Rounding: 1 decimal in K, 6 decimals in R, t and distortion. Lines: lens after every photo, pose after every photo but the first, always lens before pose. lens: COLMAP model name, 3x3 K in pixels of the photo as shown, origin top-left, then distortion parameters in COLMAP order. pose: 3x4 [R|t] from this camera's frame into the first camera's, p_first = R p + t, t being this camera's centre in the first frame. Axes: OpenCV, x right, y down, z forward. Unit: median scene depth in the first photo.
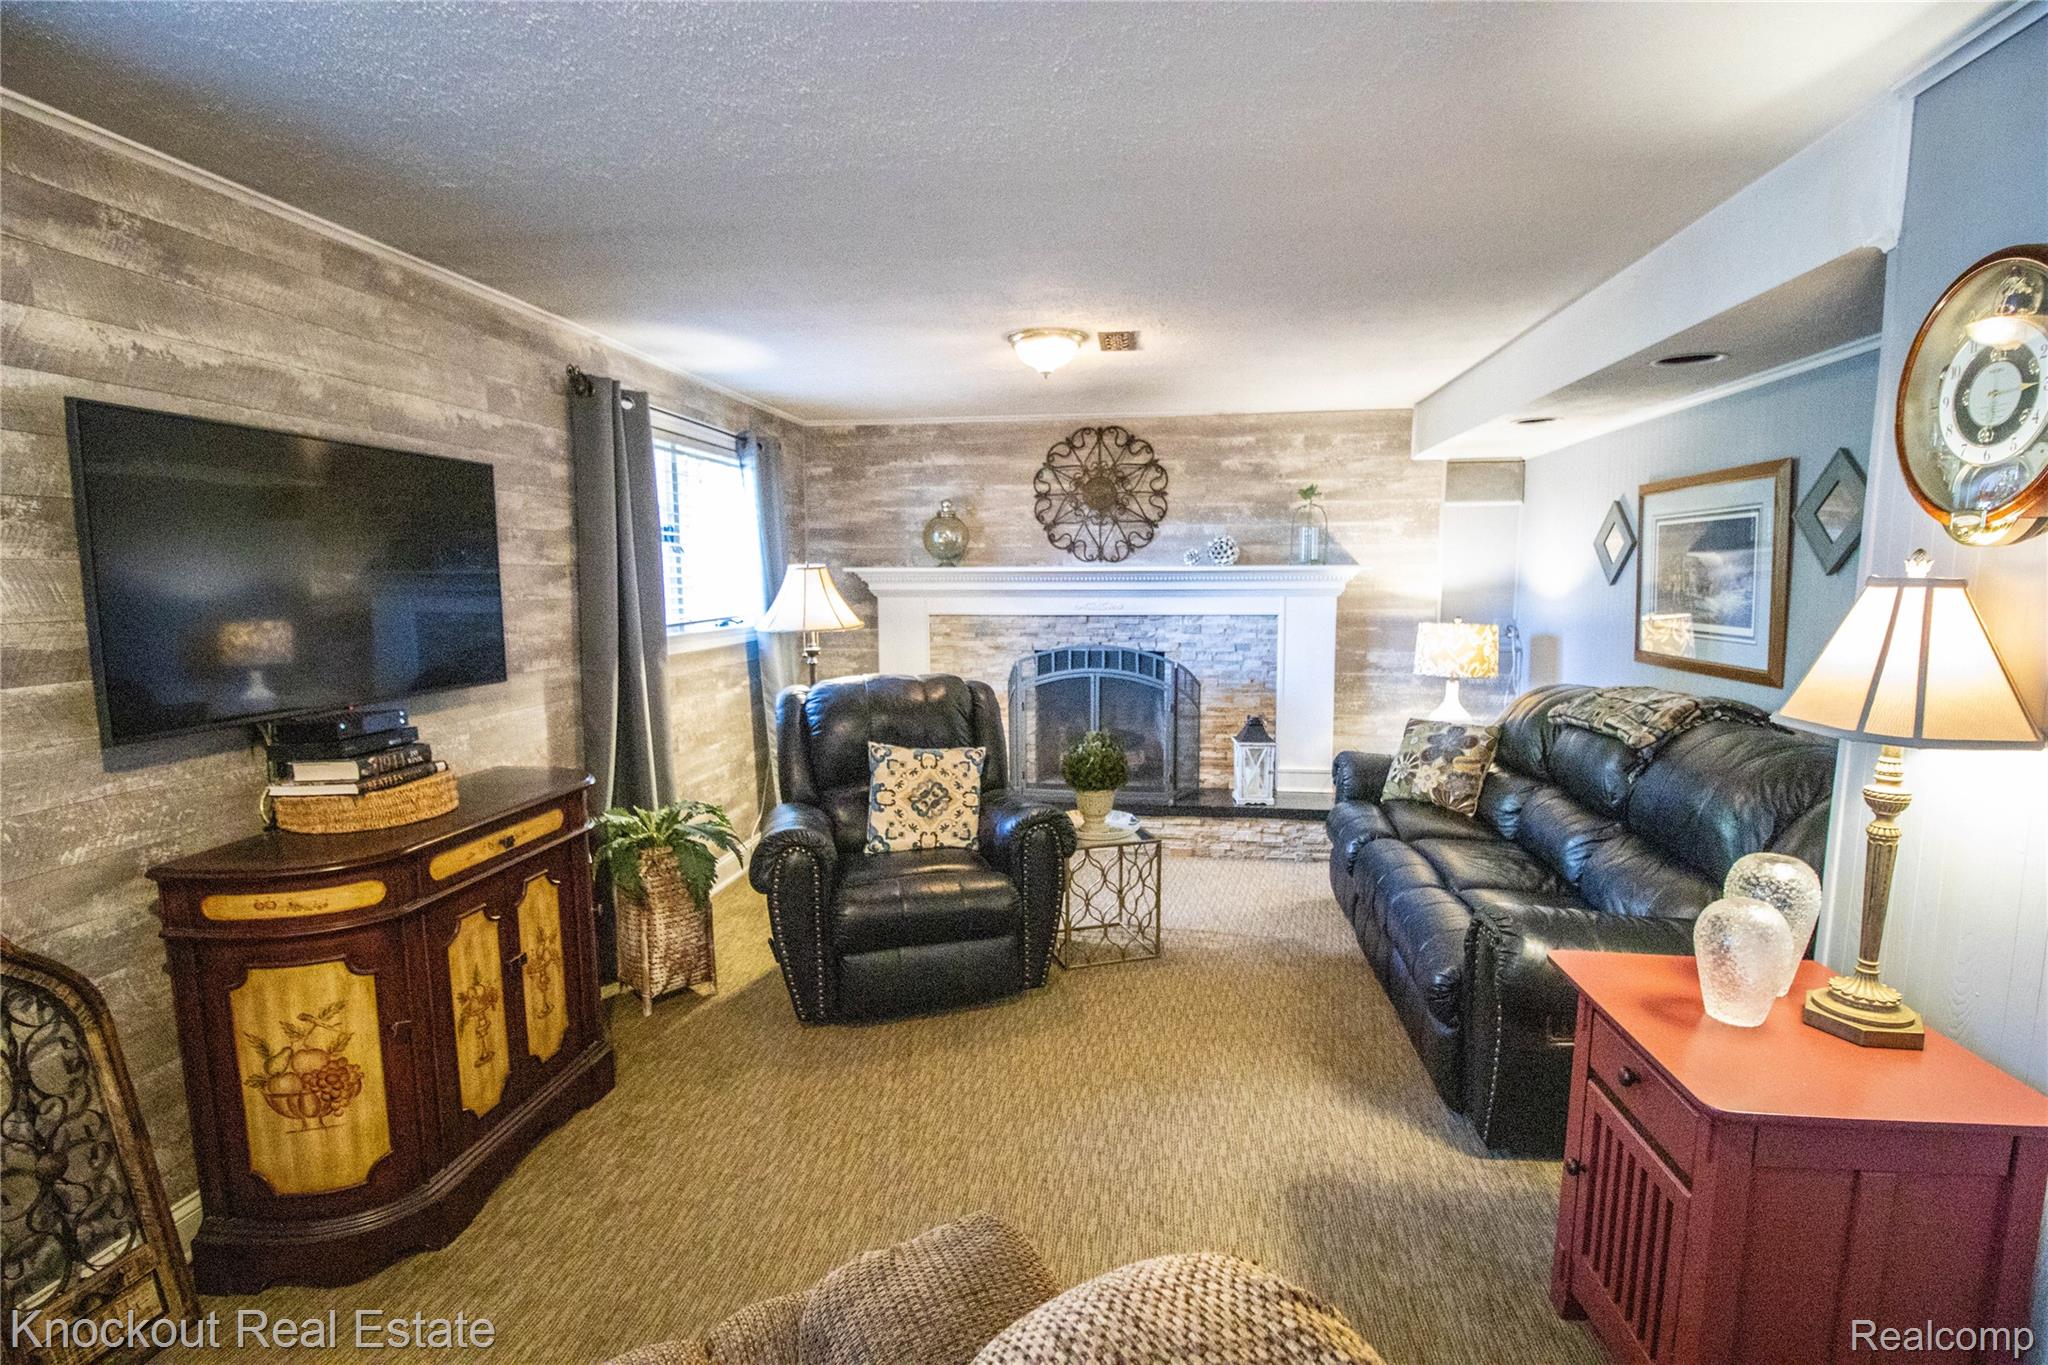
lens RADIAL K [[987.6, 0, 1037.3], [0, 987.6, 686.3], [0, 0, 1]] dist [-0.000395, -0.014205]
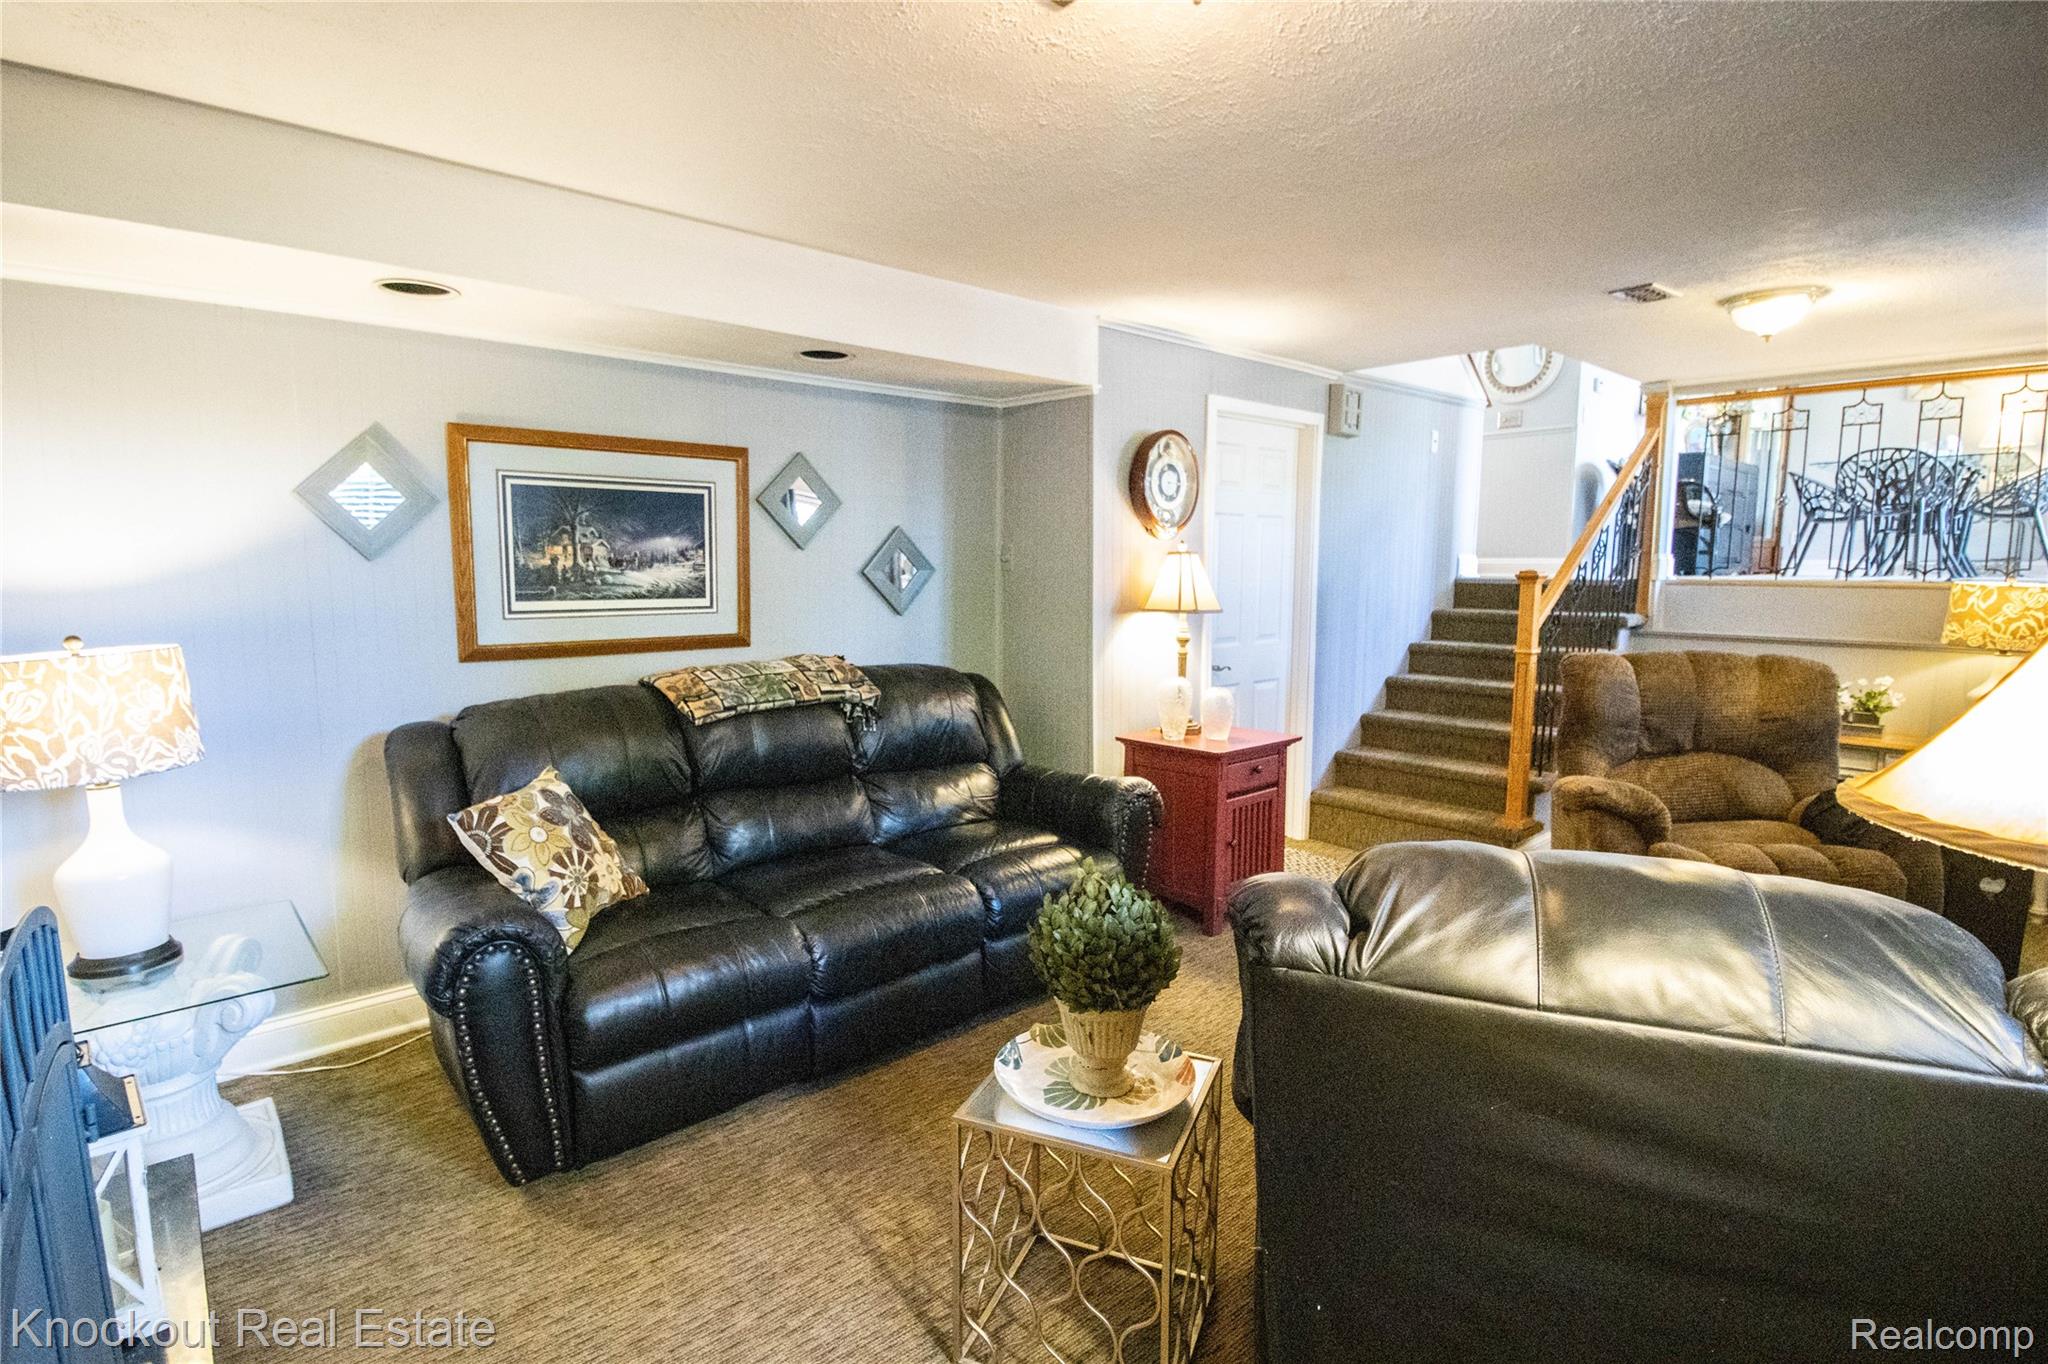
lens RADIAL K [[987.6, 0, 1037.3], [0, 987.6, 685.8], [0, 0, 1]] dist [-0.000395, -0.014205]
pose [[-0.769489, -0.078381, 0.633832, -0.240077], [0.070712, 0.975883, 0.206526, -0.158304], [-0.634734, 0.203739, -0.745388, 1.547776]]
